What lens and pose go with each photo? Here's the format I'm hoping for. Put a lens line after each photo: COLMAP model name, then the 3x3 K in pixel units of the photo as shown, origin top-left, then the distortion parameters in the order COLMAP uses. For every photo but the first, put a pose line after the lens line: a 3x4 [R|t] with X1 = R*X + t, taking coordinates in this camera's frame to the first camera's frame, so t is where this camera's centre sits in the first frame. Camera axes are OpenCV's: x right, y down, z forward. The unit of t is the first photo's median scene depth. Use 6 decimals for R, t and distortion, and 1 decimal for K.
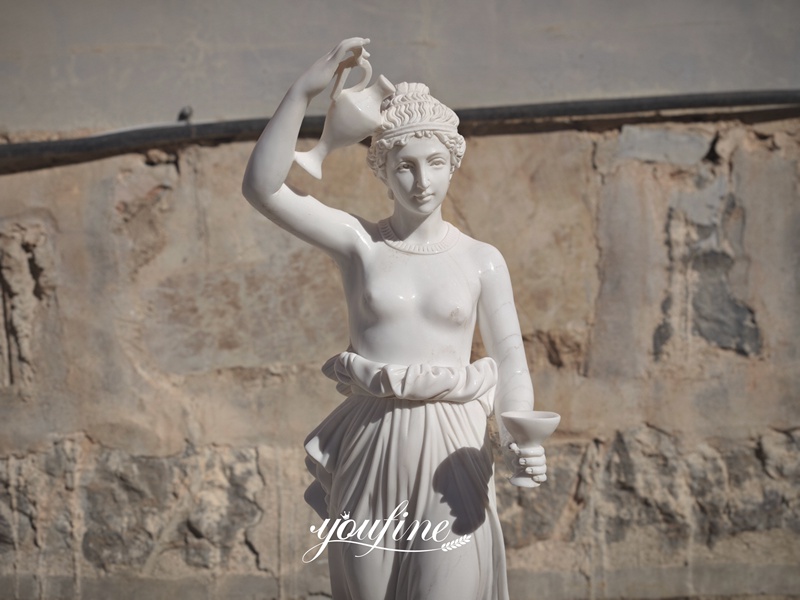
lens RADIAL K [[1100.6, 0, 387.0], [0, 1100.6, 279.0], [0, 0, 1]] dist [0.060794, 0.000000]
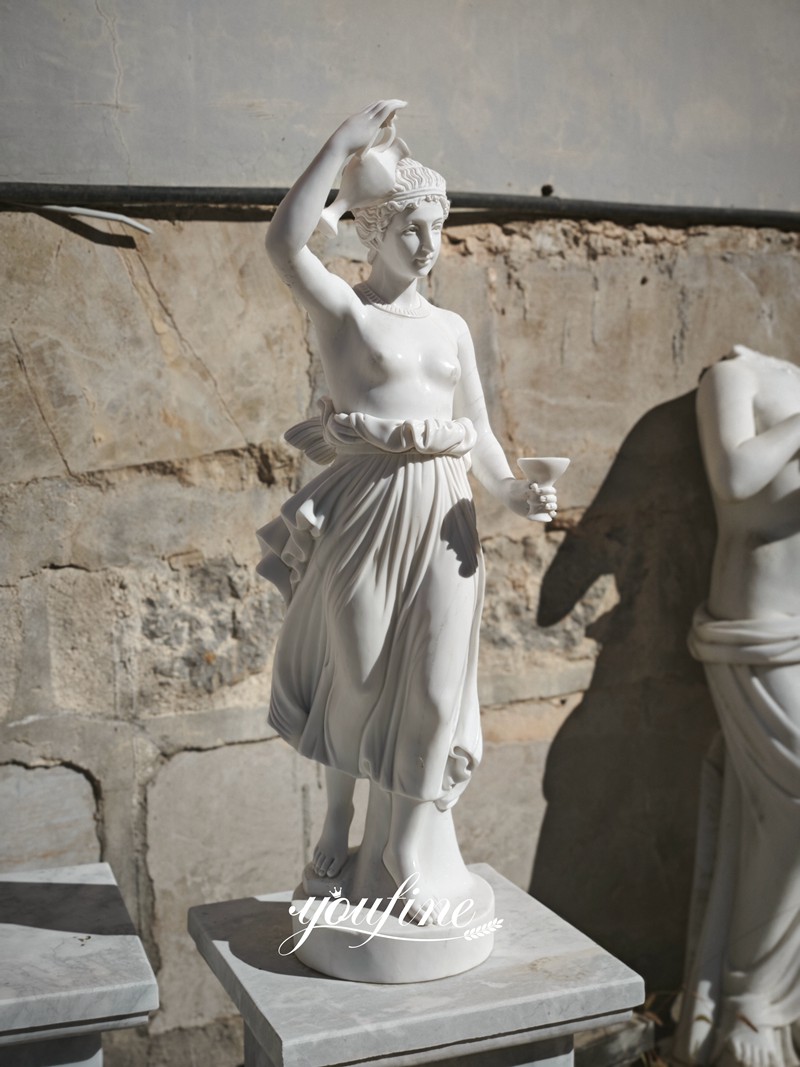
lens RADIAL K [[1467.9, 0, 399.1], [0, 1467.9, 534.1], [0, 0, 1]] dist [0.060794, 0.000000]
pose [[0.868077, -0.043984, 0.494477, -0.357439], [0.017759, 0.998181, 0.057612, 0.053863], [-0.496112, -0.041230, 0.867279, -0.108187]]
